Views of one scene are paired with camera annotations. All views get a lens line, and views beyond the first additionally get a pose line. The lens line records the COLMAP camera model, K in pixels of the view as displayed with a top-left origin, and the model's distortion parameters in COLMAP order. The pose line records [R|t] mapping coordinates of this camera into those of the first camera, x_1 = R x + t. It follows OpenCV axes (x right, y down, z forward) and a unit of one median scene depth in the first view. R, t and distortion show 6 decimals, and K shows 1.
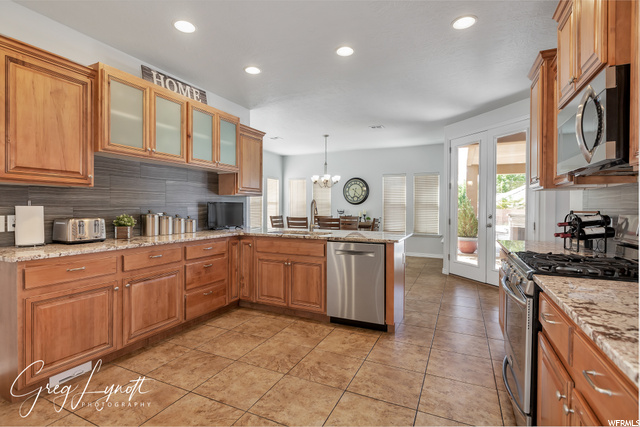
lens RADIAL K [[309.6, 0, 315.6], [0, 309.6, 208.5], [0, 0, 1]] dist [0.000033, 0.000272]
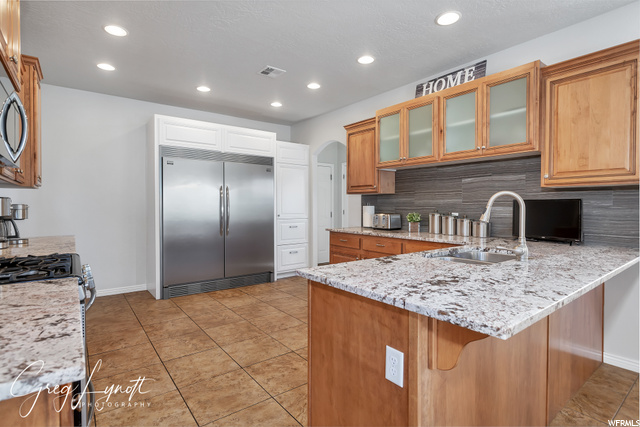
lens RADIAL K [[322.8, 0, 317.1], [0, 322.8, 211.3], [0, 0, 1]] dist [-0.020482, -0.000127]
pose [[-0.461476, 0.006109, -0.887132, 0.744346], [-0.012534, 0.999832, 0.013405, 0.002012], [0.887064, 0.017305, -0.461322, 1.319573]]
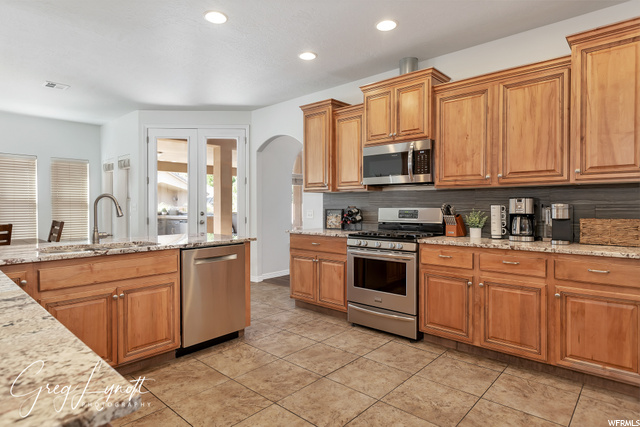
lens RADIAL K [[358.2, 0, 320.9], [0, 358.2, 210.7], [0, 0, 1]] dist [0.000042, 0.000124]
pose [[0.289748, -0.021203, 0.956868, -0.798852], [0.010134, 0.999767, 0.019085, -0.002947], [-0.957049, 0.004167, 0.289896, 0.487036]]
